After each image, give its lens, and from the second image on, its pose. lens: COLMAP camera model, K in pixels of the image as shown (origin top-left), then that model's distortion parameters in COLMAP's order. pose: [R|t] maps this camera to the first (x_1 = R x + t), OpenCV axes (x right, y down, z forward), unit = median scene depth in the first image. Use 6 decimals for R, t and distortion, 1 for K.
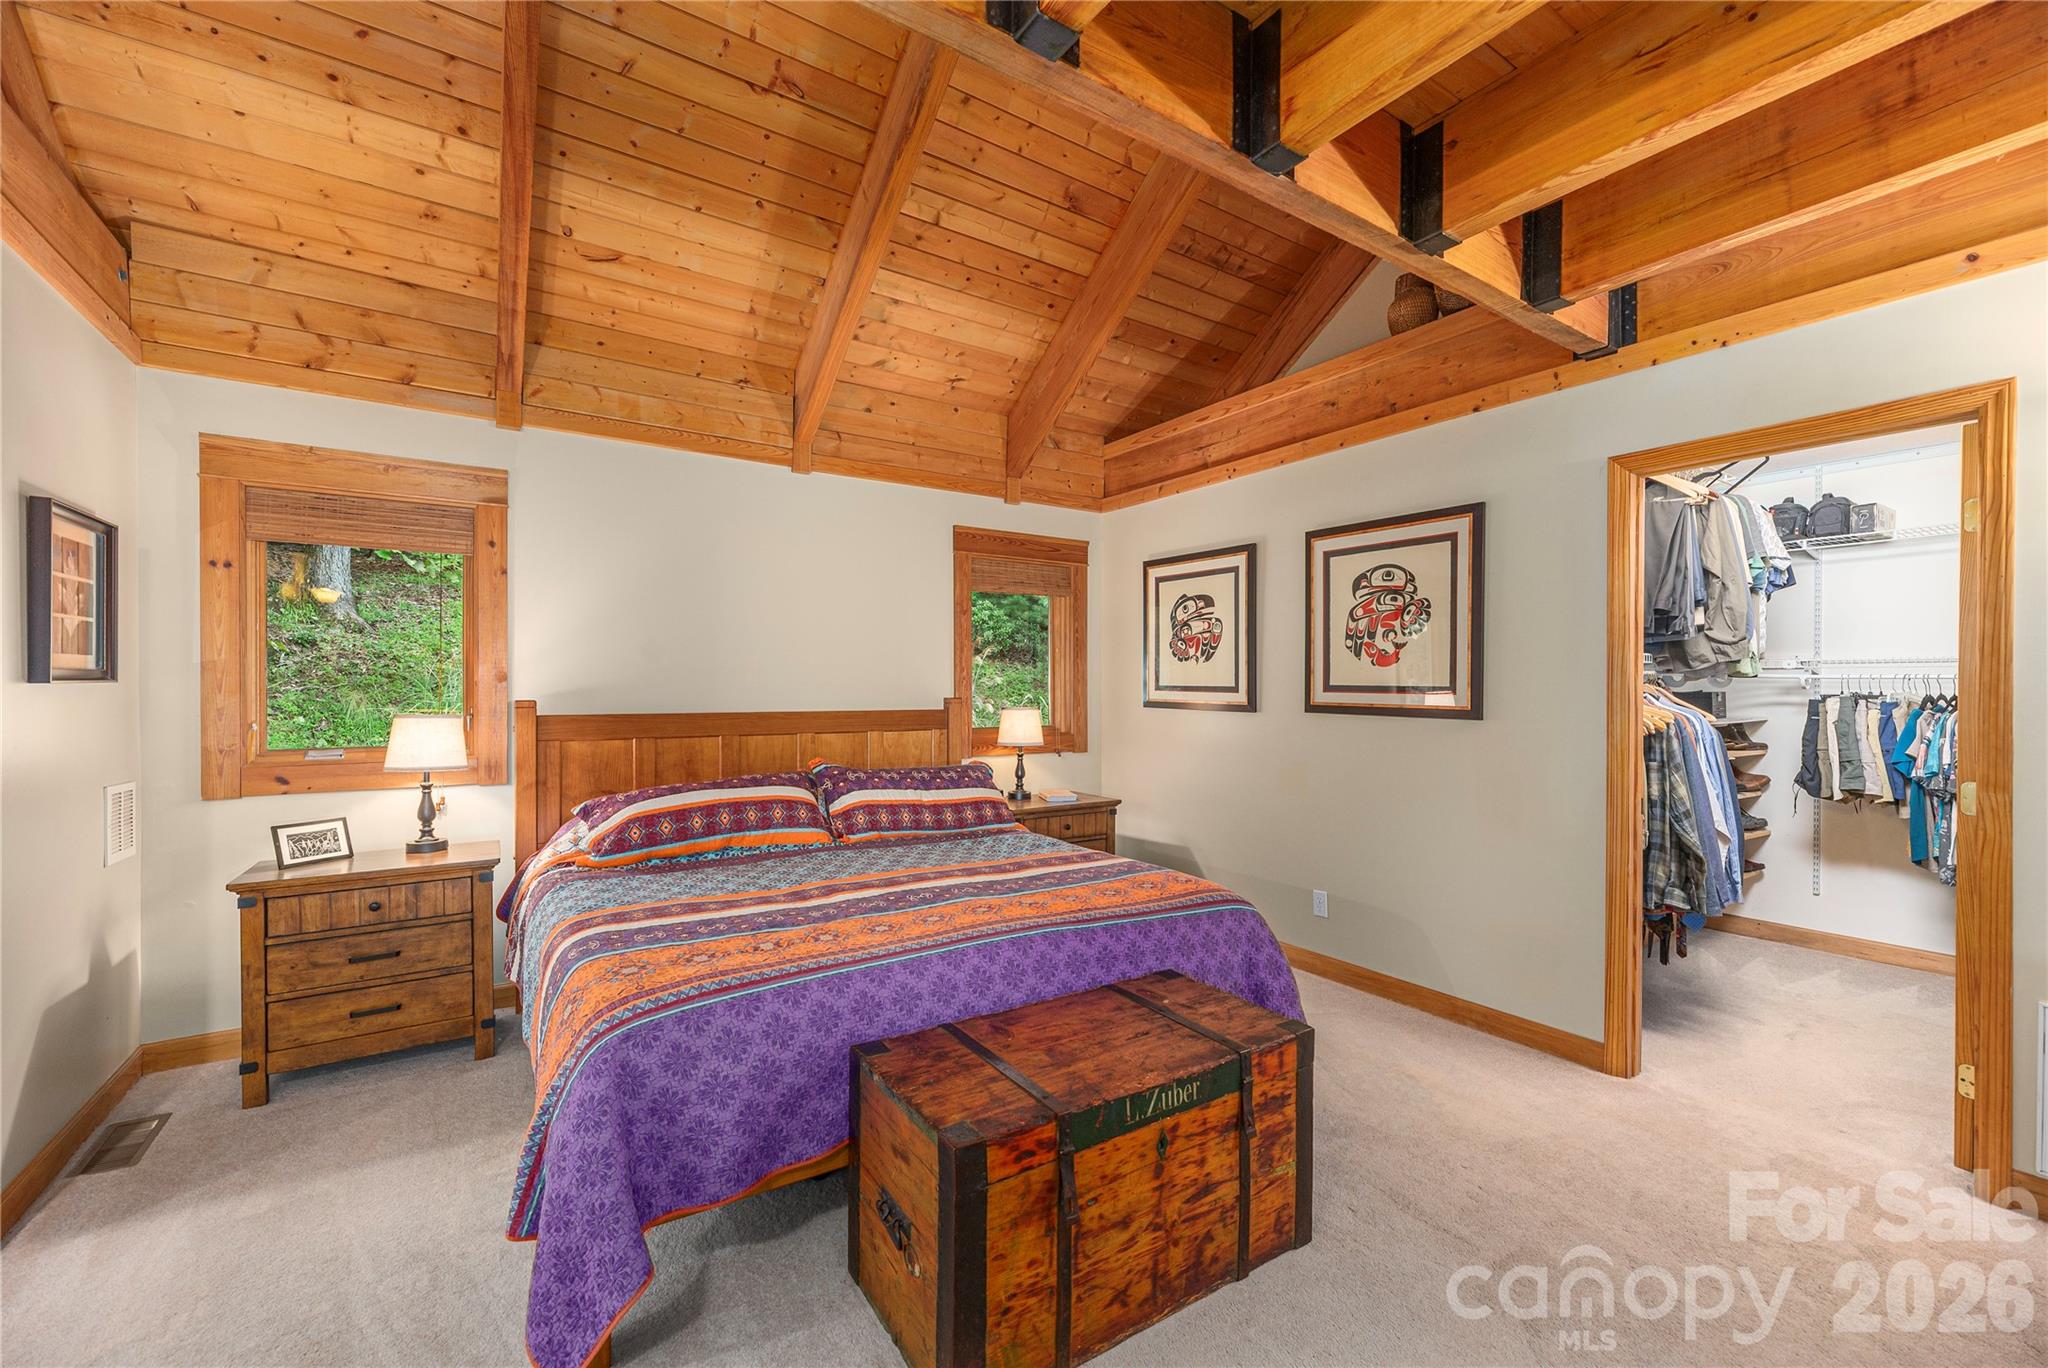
lens RADIAL K [[839.0, 0, 1017.6], [0, 839.0, 687.3], [0, 0, 1]] dist [-0.001633, -0.000102]
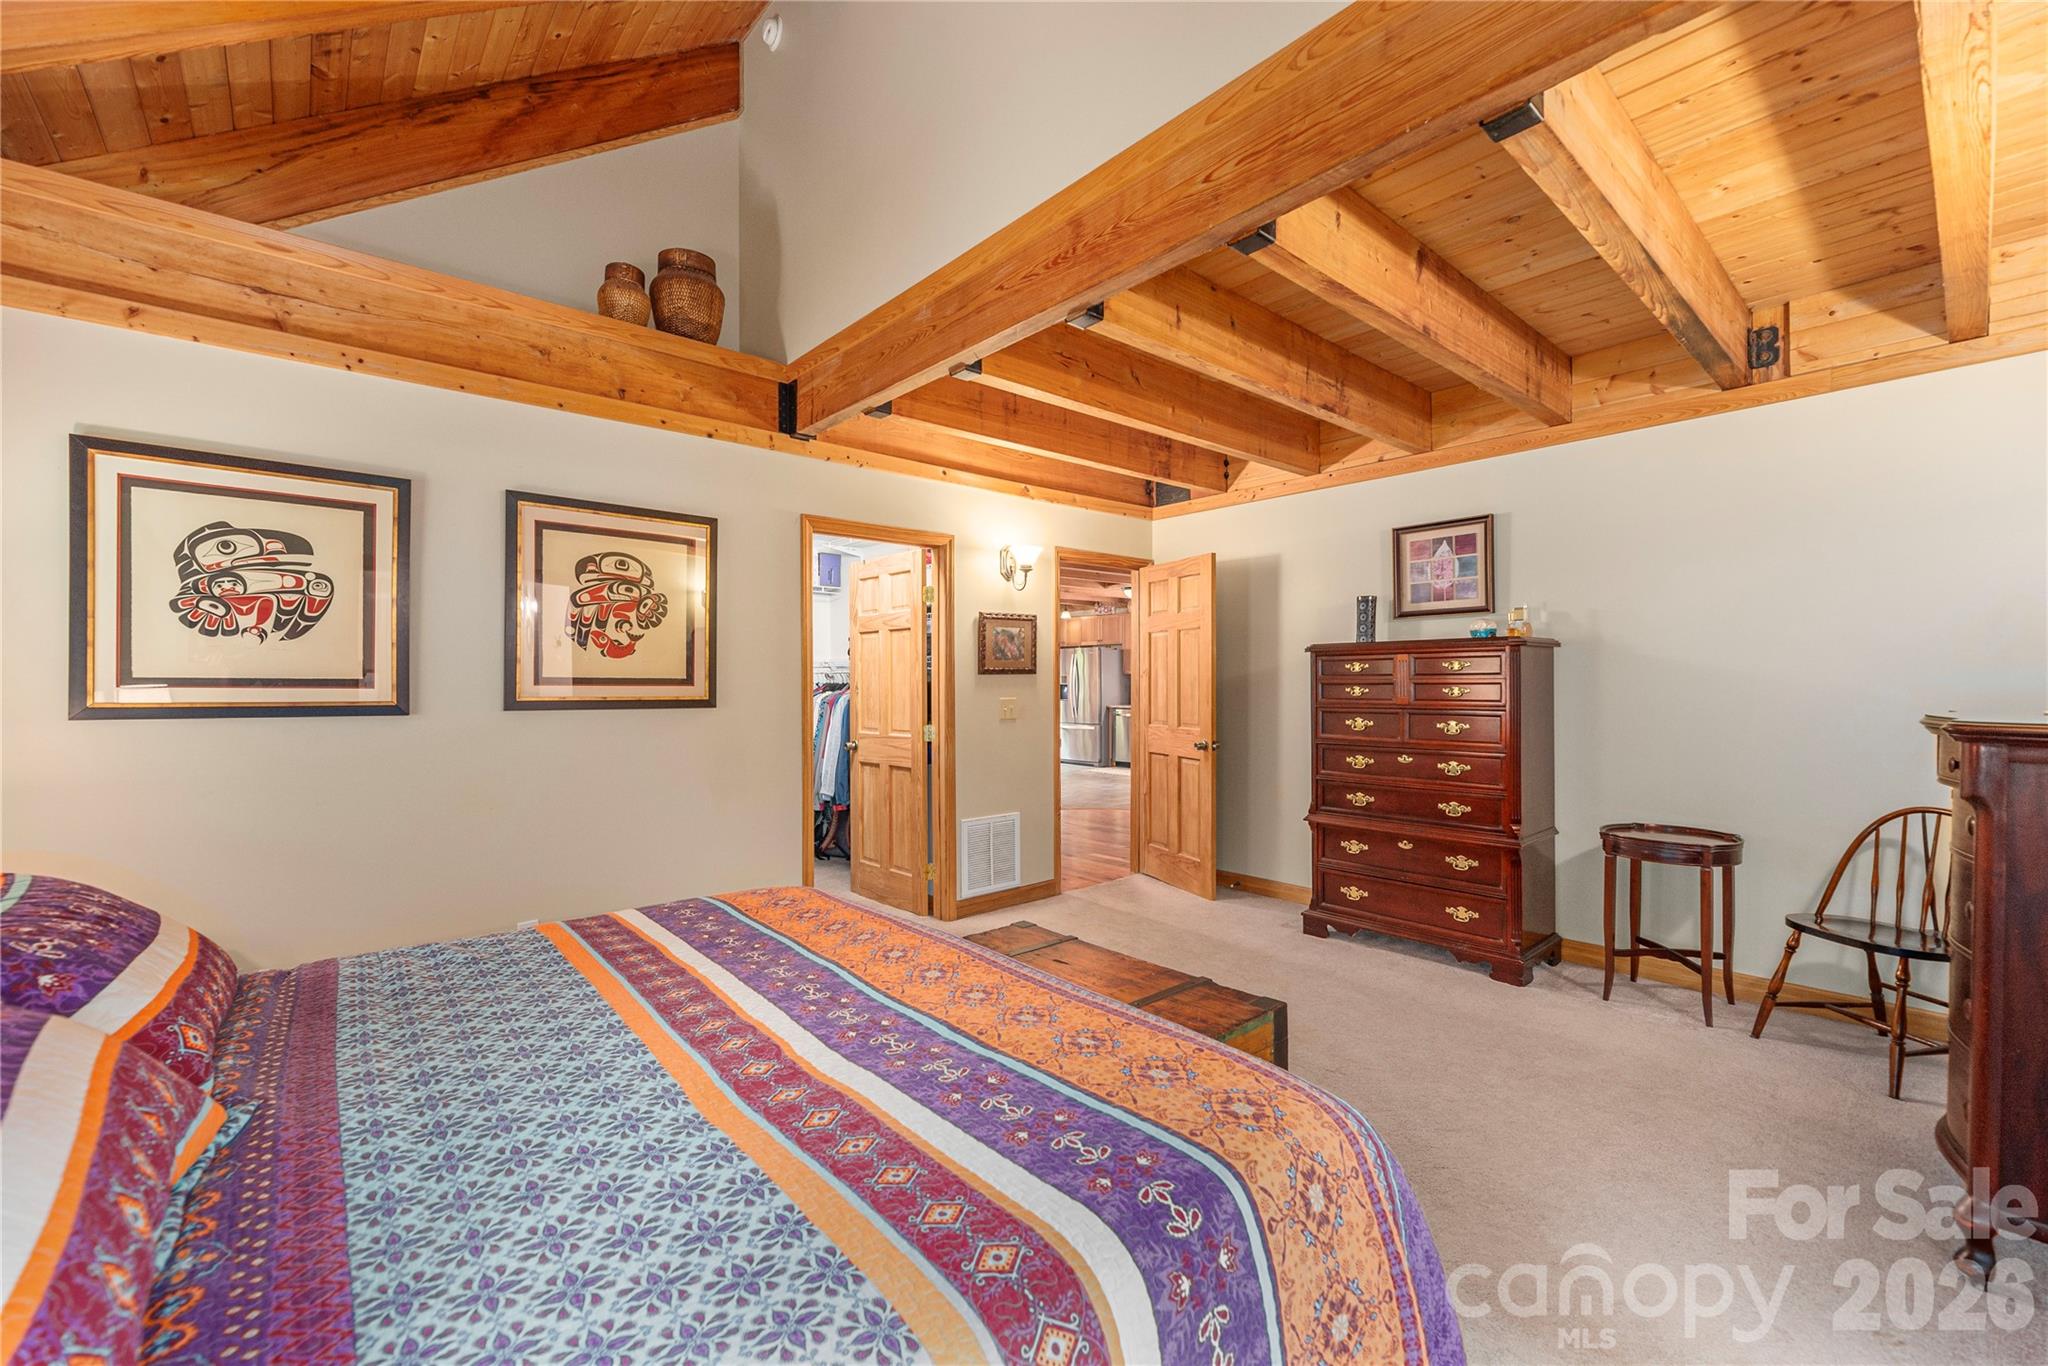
lens RADIAL K [[839.0, 0, 1017.6], [0, 839.0, 686.3], [0, 0, 1]] dist [-0.001633, -0.000102]
pose [[-0.125571, -0.010305, 0.992031, -0.578293], [0.000491, 0.999945, 0.010449, -0.001974], [-0.992084, 0.001799, -0.125559, 0.662735]]
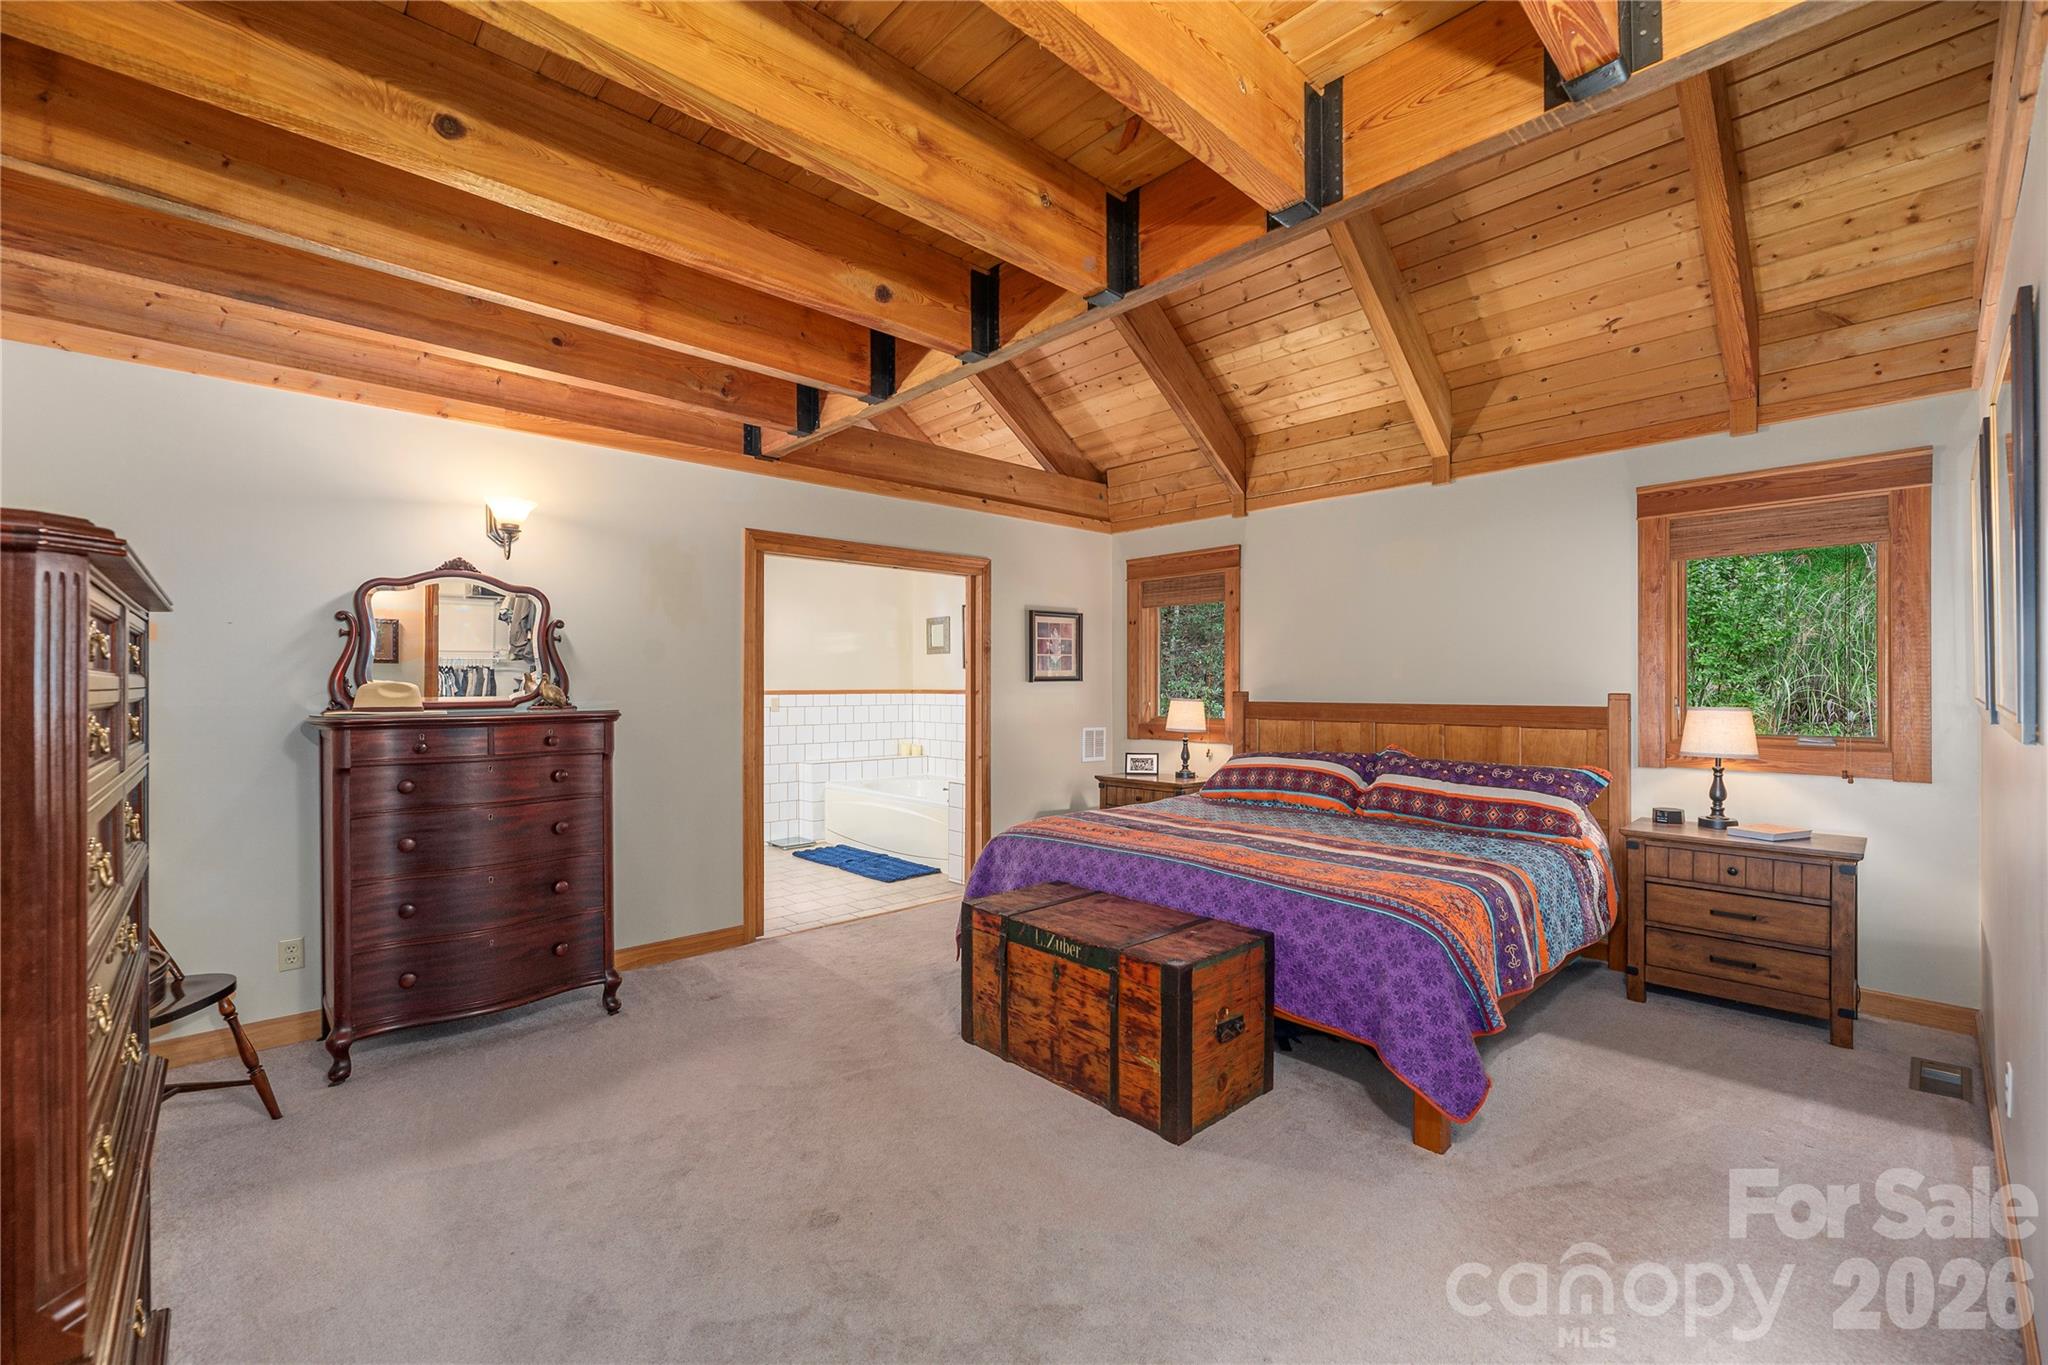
lens RADIAL K [[839.0, 0, 1017.6], [0, 839.0, 685.8], [0, 0, 1]] dist [-0.001633, -0.000102]
pose [[0.165667, -0.001046, -0.986181, 0.843899], [0.002931, 0.999996, -0.000569, 0.004186], [0.986177, -0.002796, 0.165669, 0.328831]]
